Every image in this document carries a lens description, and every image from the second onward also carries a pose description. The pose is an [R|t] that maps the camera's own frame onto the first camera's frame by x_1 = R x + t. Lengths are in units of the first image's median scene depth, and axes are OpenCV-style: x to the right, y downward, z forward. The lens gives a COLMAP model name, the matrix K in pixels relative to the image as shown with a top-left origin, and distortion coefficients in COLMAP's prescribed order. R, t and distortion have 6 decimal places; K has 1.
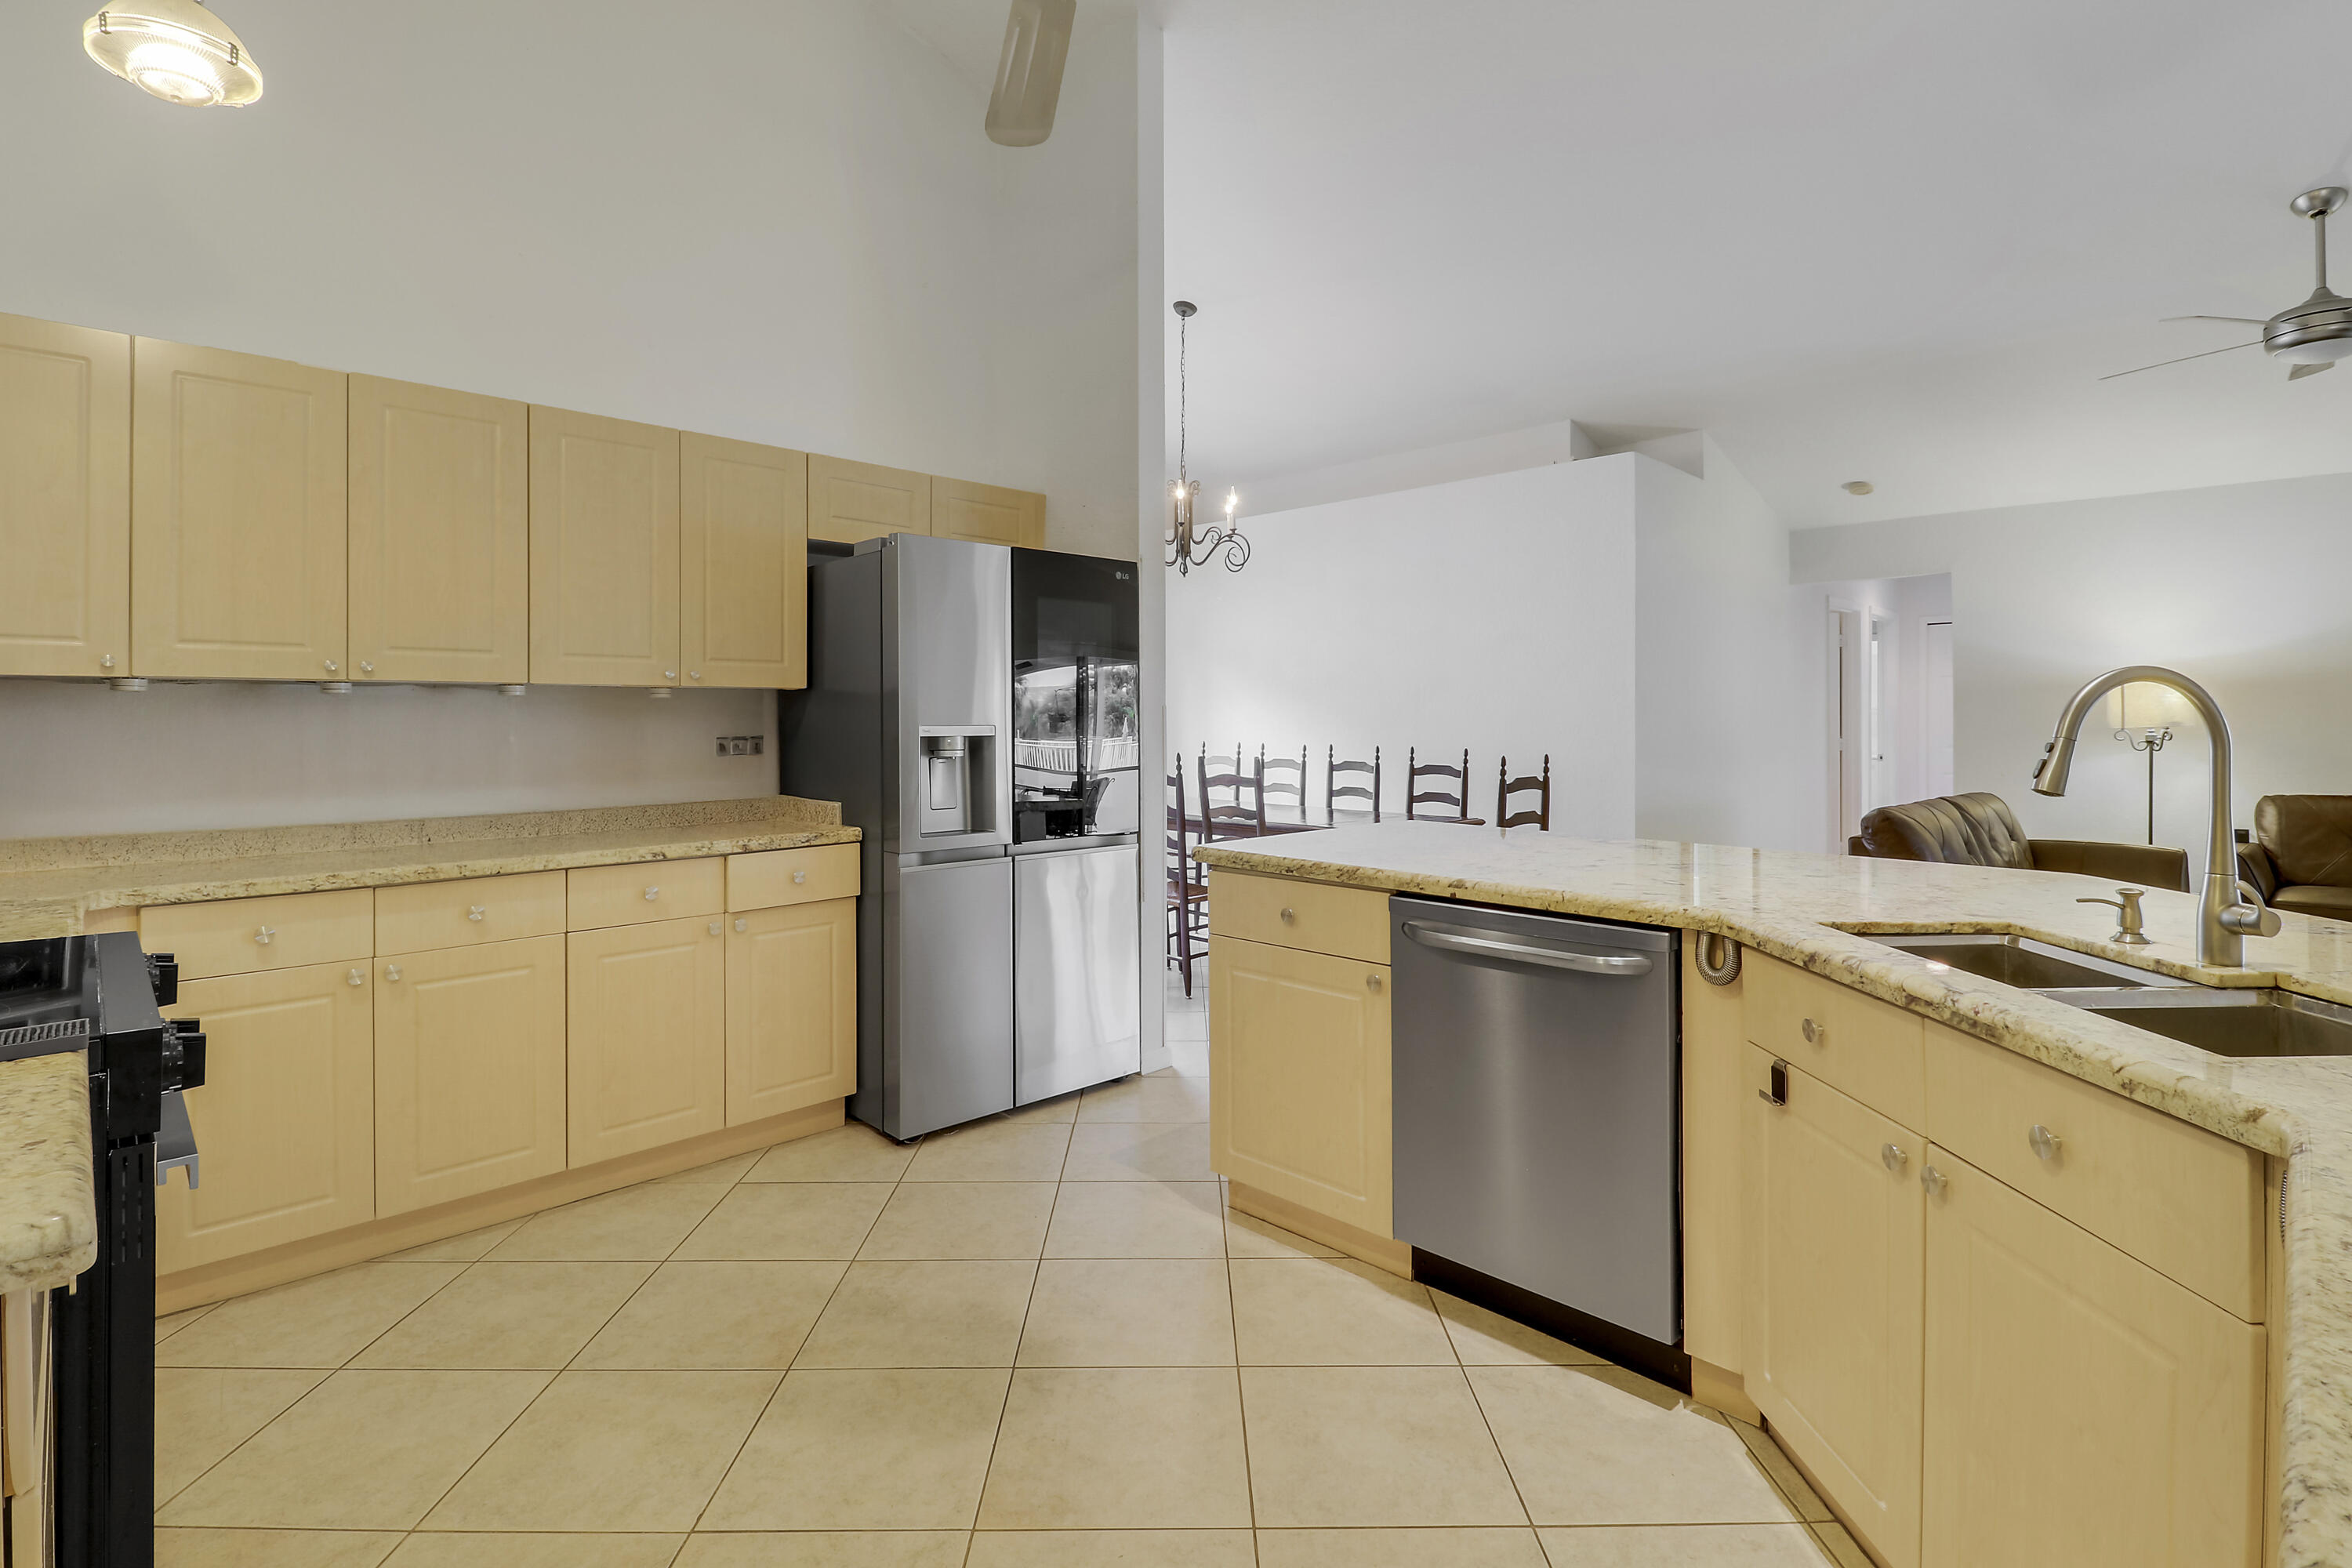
lens RADIAL K [[1109.5, 0, 1188.7], [0, 1109.5, 728.2], [0, 0, 1]] dist [-0.001172, -0.012939]
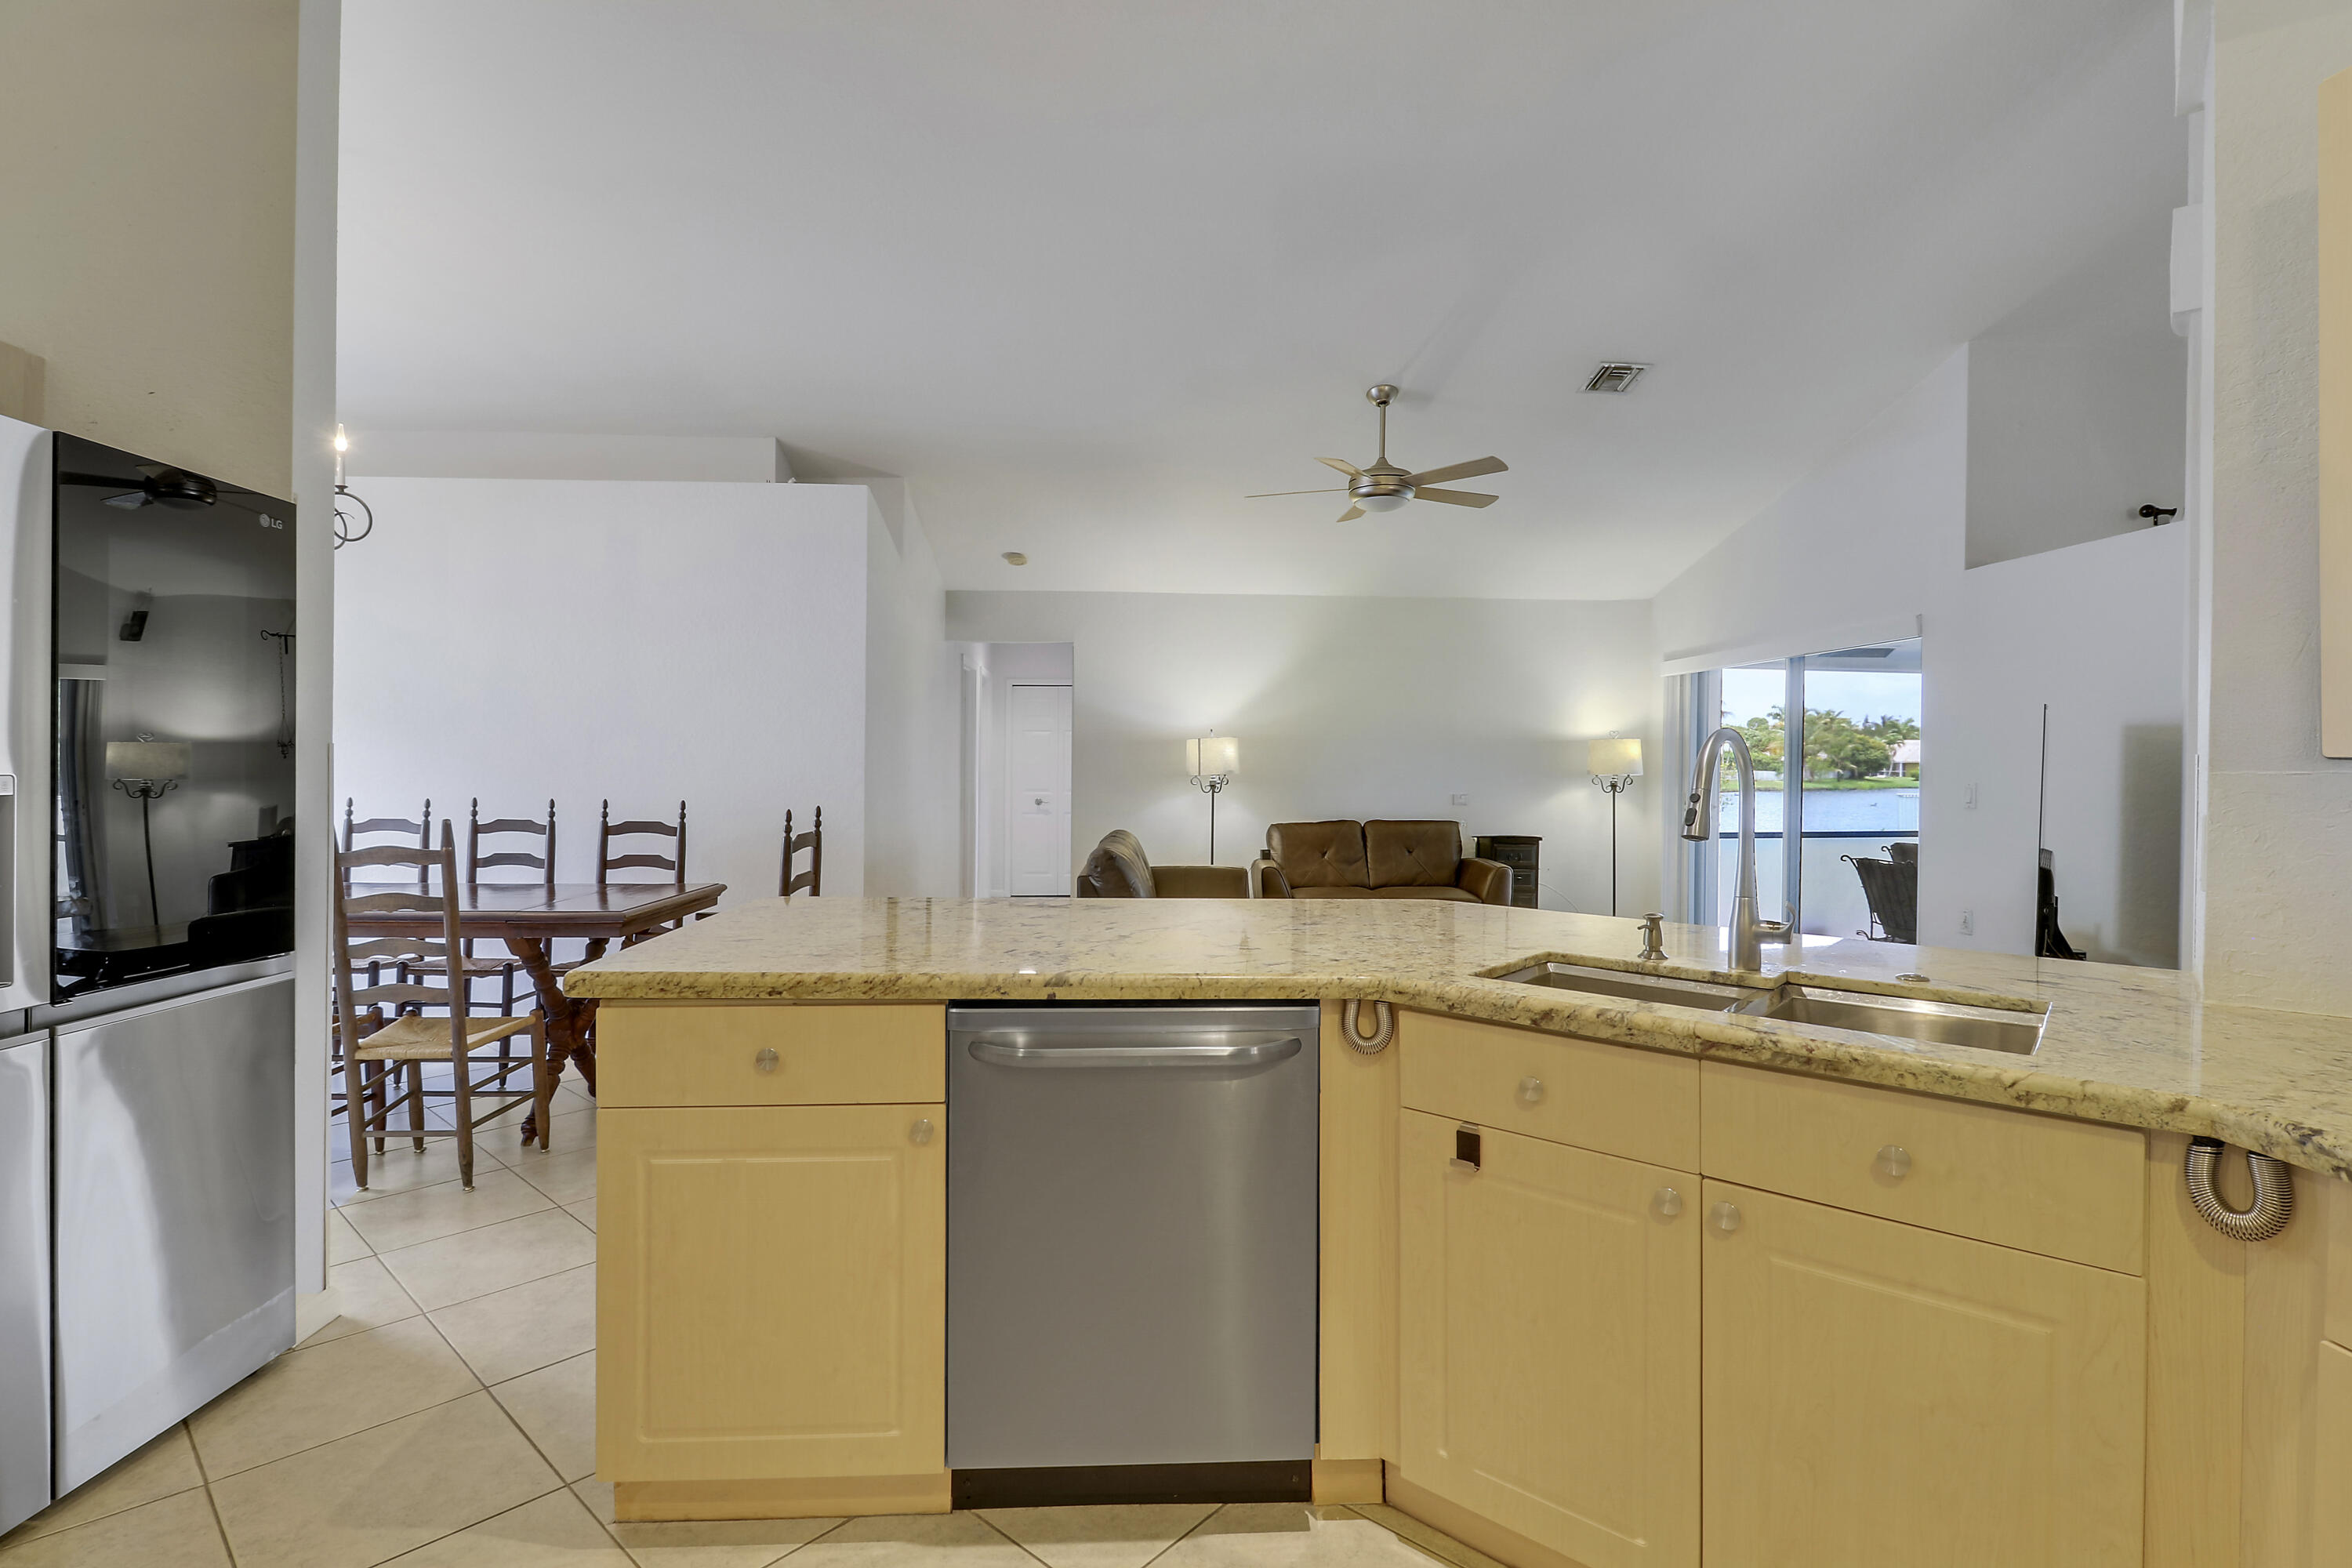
lens RADIAL K [[1091.5, 0, 1175.3], [0, 1091.5, 769.9], [0, 0, 1]] dist [-0.002297, -0.013065]
pose [[0.673298, 0.001685, 0.739369, -0.230897], [0.001030, 0.999994, -0.003217, -0.004170], [-0.739370, 0.002928, 0.673293, 0.366923]]
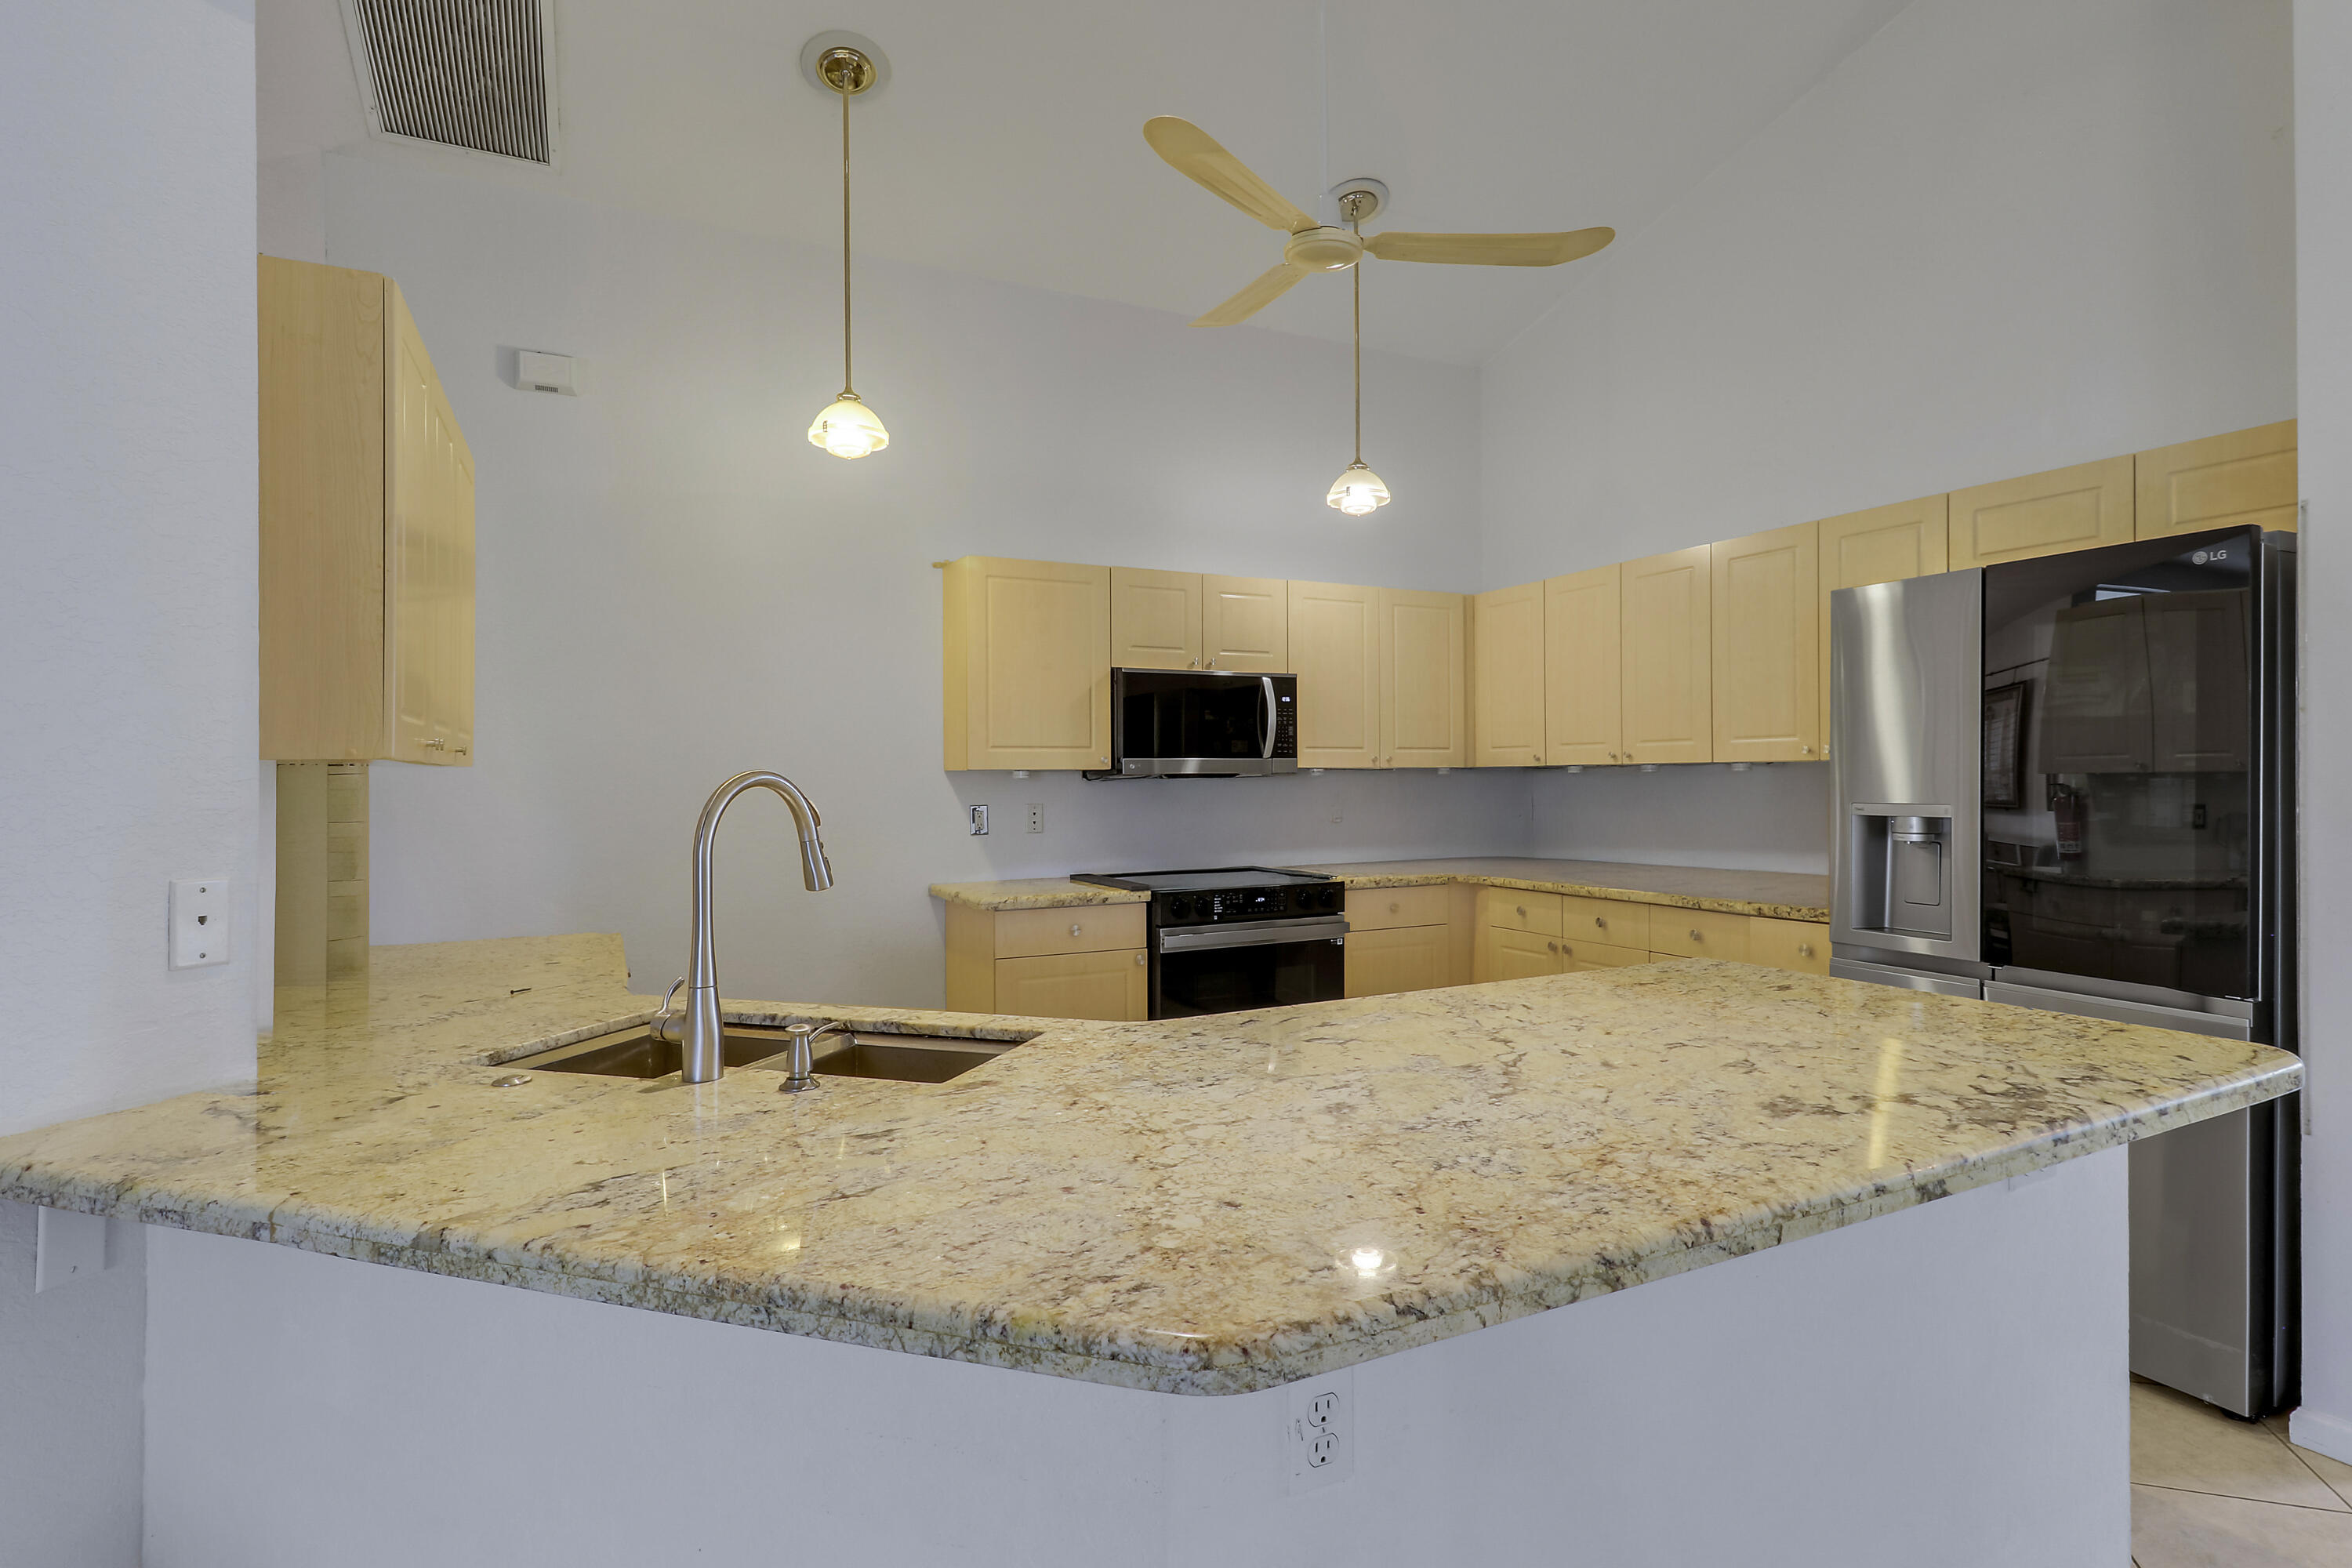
lens RADIAL K [[1183.4, 0, 1186.5], [0, 1183.4, 788.0], [0, 0, 1]] dist [-0.003333, -0.000558]
pose [[-0.328256, 0.011521, -0.944518, 1.026386], [-0.000151, 0.999925, 0.012250, -0.030910], [0.944589, 0.004163, -0.328230, 0.993216]]
